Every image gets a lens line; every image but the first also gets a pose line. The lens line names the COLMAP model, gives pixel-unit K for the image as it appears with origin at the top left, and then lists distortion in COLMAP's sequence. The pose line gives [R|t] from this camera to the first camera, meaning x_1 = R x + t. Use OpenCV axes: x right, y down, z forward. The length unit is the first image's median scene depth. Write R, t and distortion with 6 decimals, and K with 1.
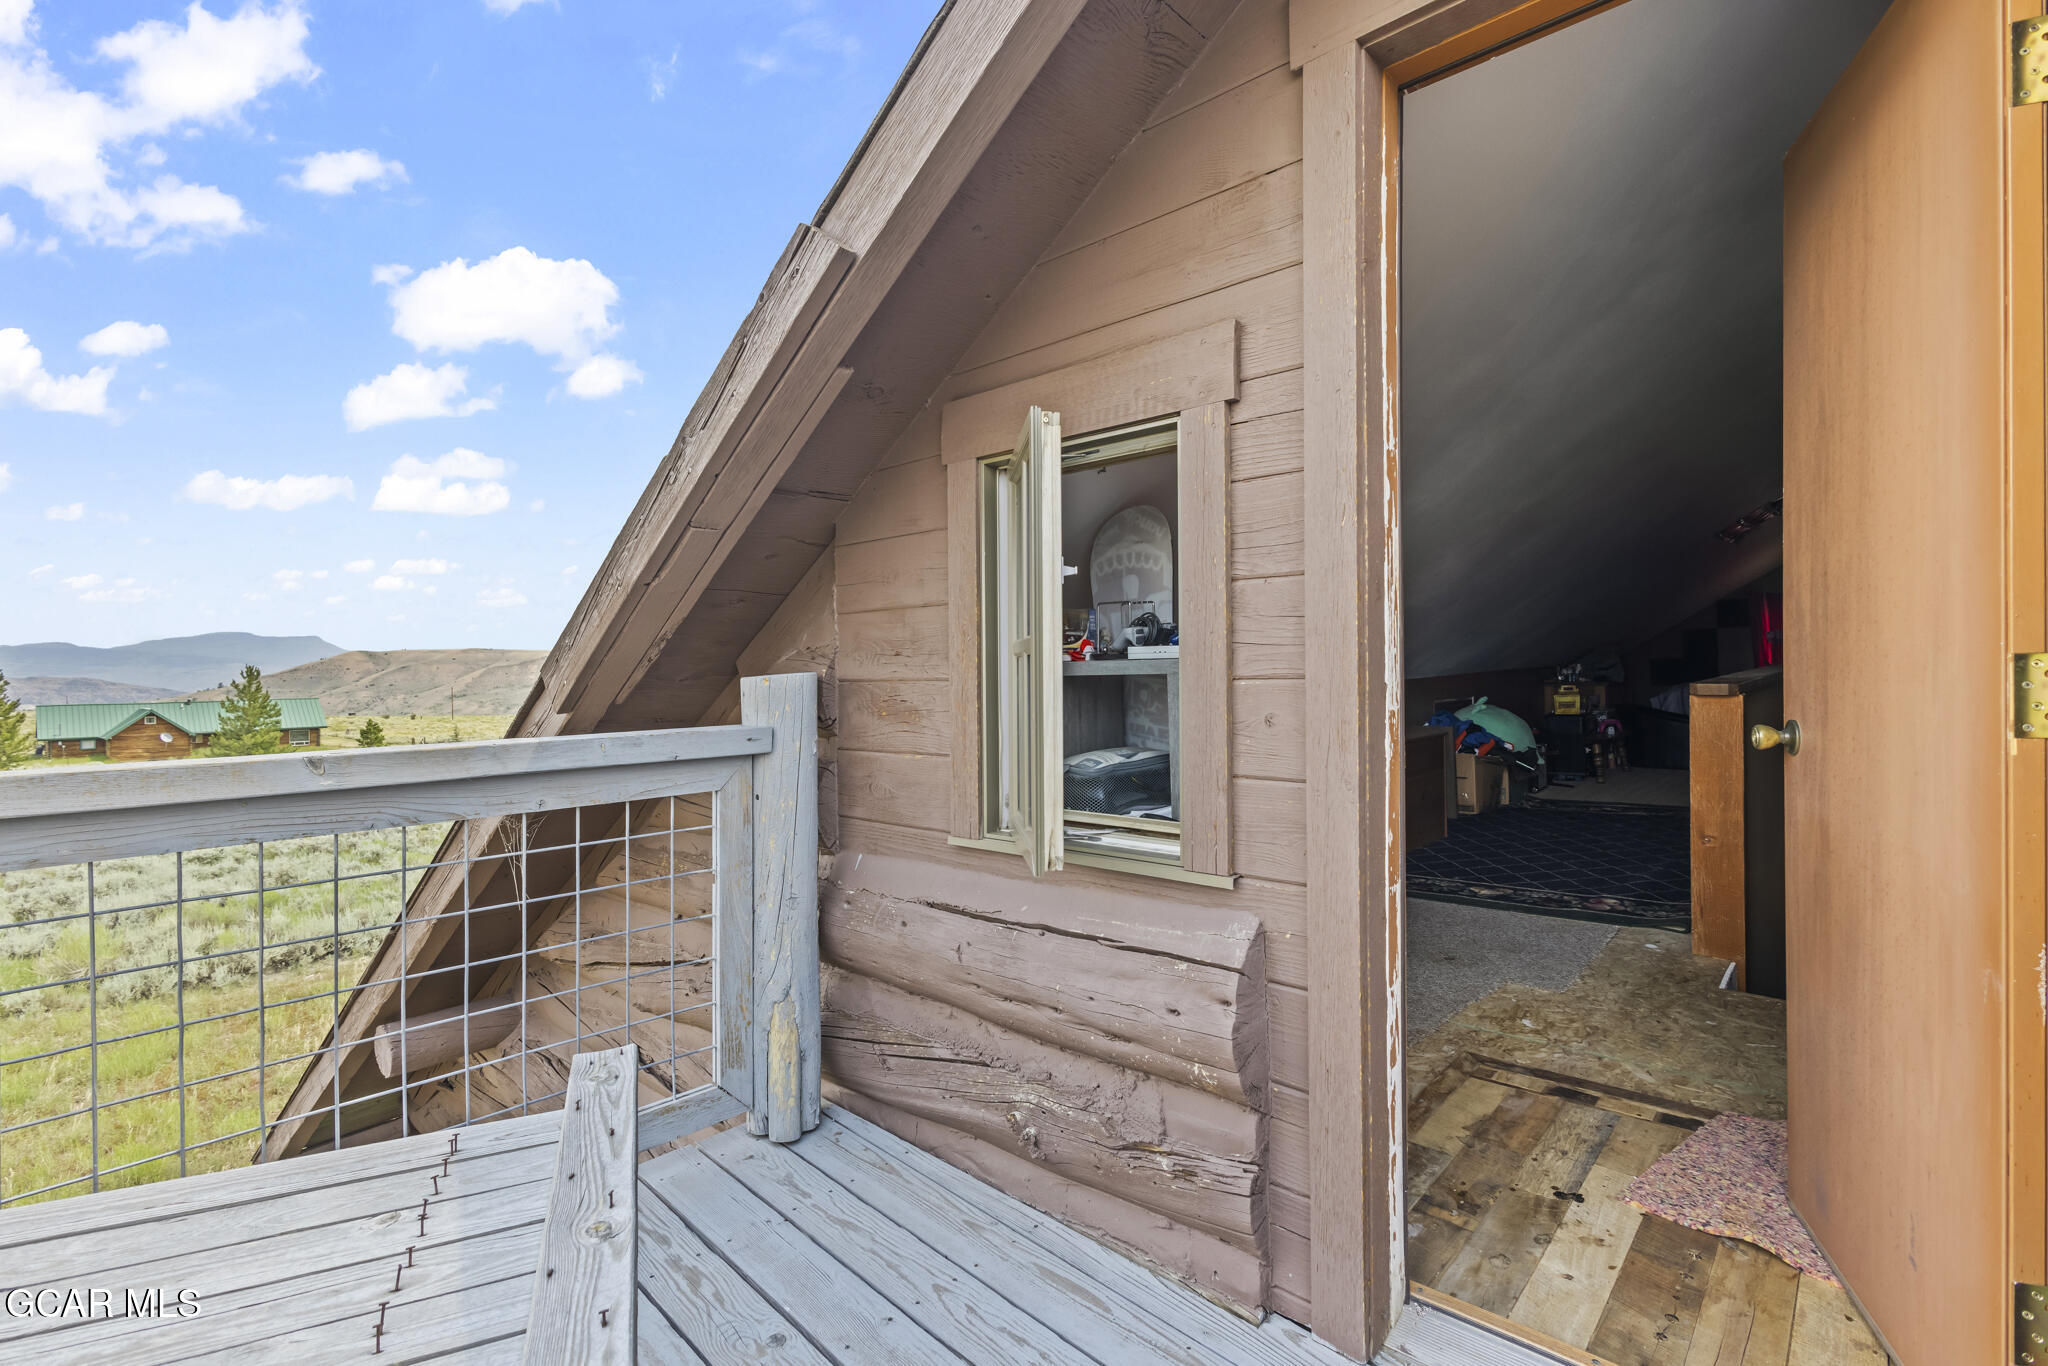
lens RADIAL K [[924.4, 0, 1019.4], [0, 924.4, 677.8], [0, 0, 1]] dist [0.005338, -0.004131]
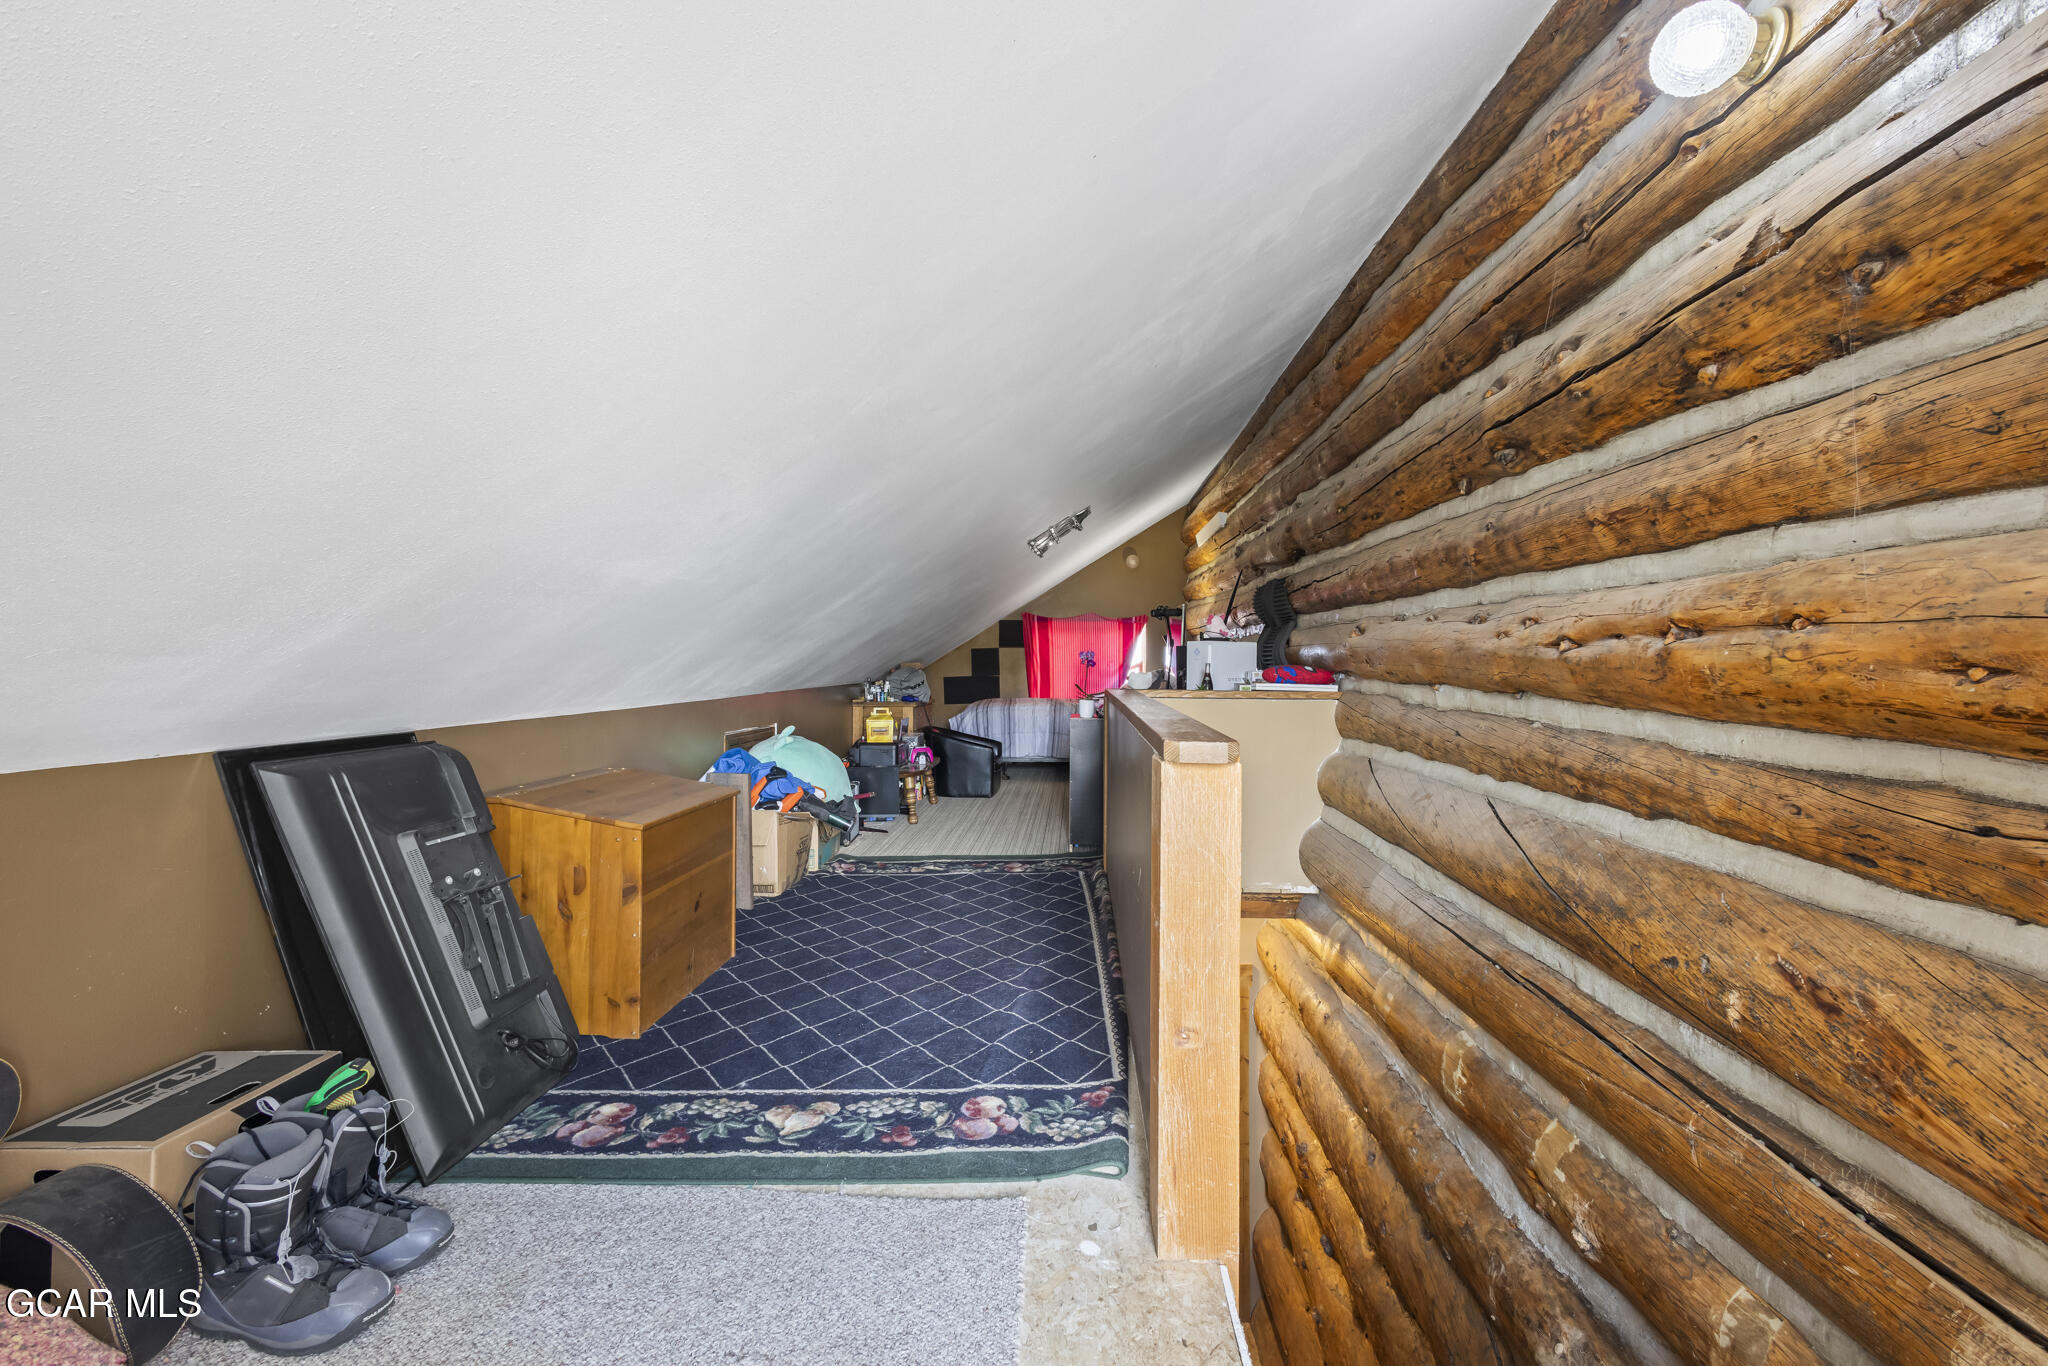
lens RADIAL K [[924.4, 0, 1019.4], [0, 924.4, 677.8], [0, 0, 1]] dist [0.005338, -0.004131]
pose [[0.755823, 0.019512, 0.654485, 0.158126], [-0.013733, 0.999808, -0.013949, -0.010168], [-0.654631, 0.001555, 0.755947, 0.325079]]
